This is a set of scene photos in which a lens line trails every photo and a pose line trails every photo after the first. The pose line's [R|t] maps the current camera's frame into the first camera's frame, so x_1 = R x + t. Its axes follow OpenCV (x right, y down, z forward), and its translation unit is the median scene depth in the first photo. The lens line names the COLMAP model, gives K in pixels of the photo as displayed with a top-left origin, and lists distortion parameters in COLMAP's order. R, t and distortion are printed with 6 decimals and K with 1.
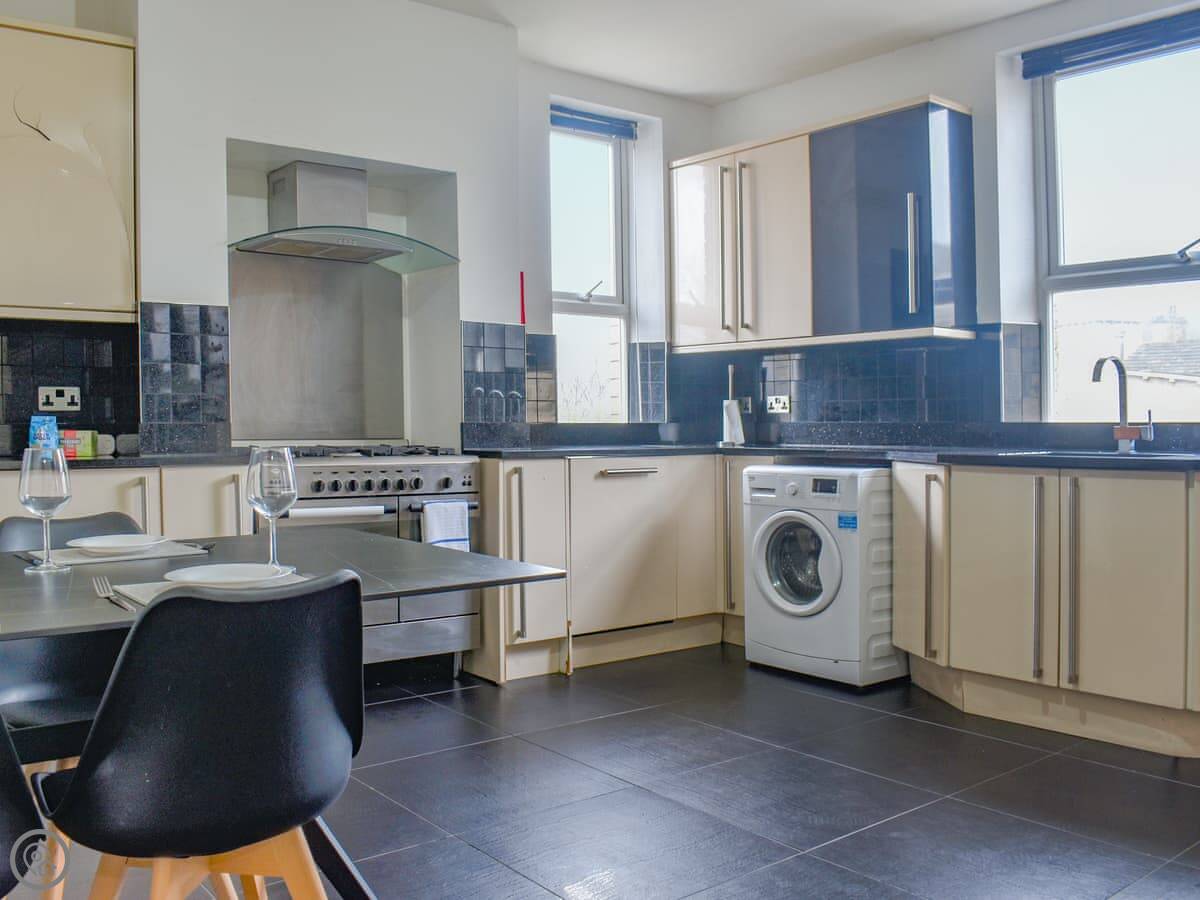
lens RADIAL K [[1091.2, 0, 600.5], [0, 1091.2, 476.0], [0, 0, 1]] dist [0.001604, -0.135683]
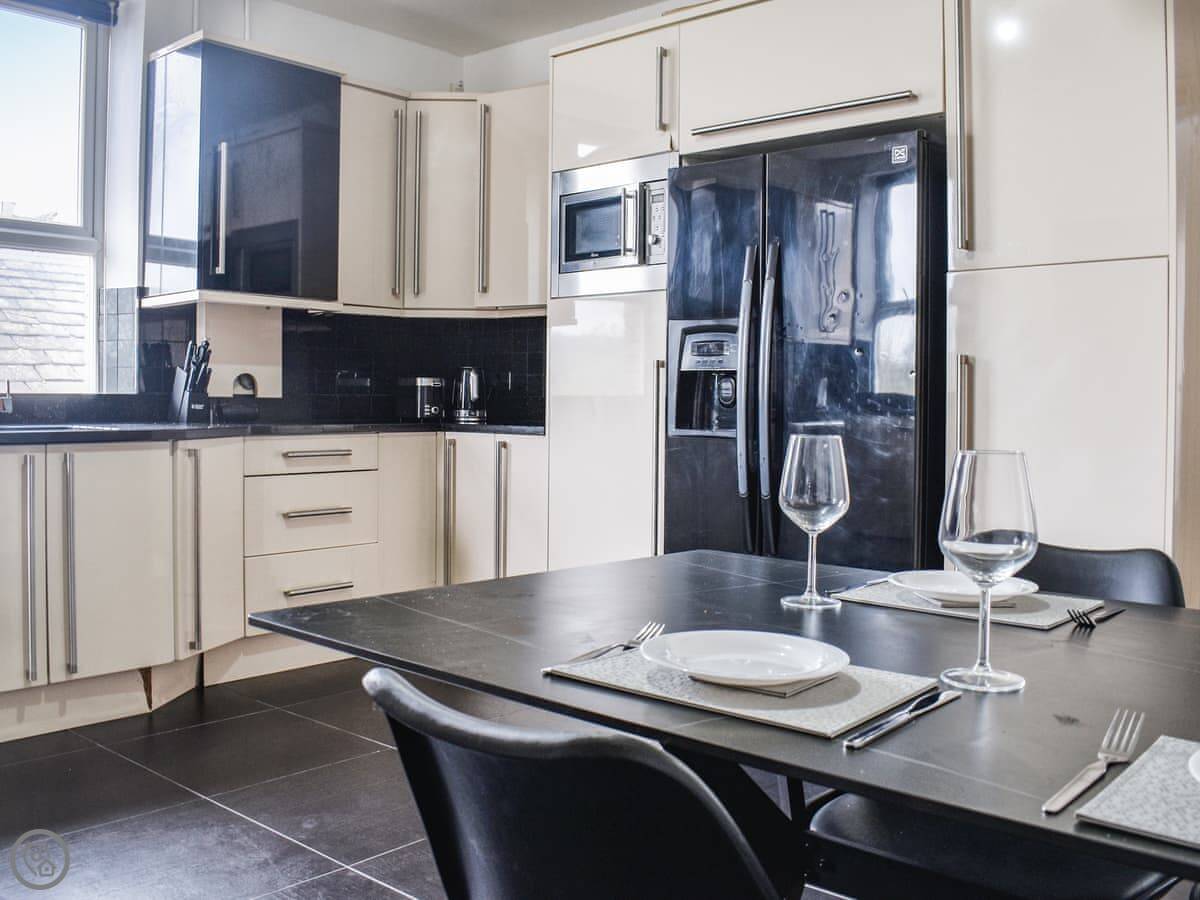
lens RADIAL K [[1083.4, 0, 600.3], [0, 1083.4, 416.4], [0, 0, 1]] dist [-0.060106, -0.006220]
pose [[-0.176213, -0.016486, 0.984214, -1.118910], [0.038952, 0.998960, 0.023707, -0.069389], [-0.983581, 0.042514, -0.175387, 1.445730]]
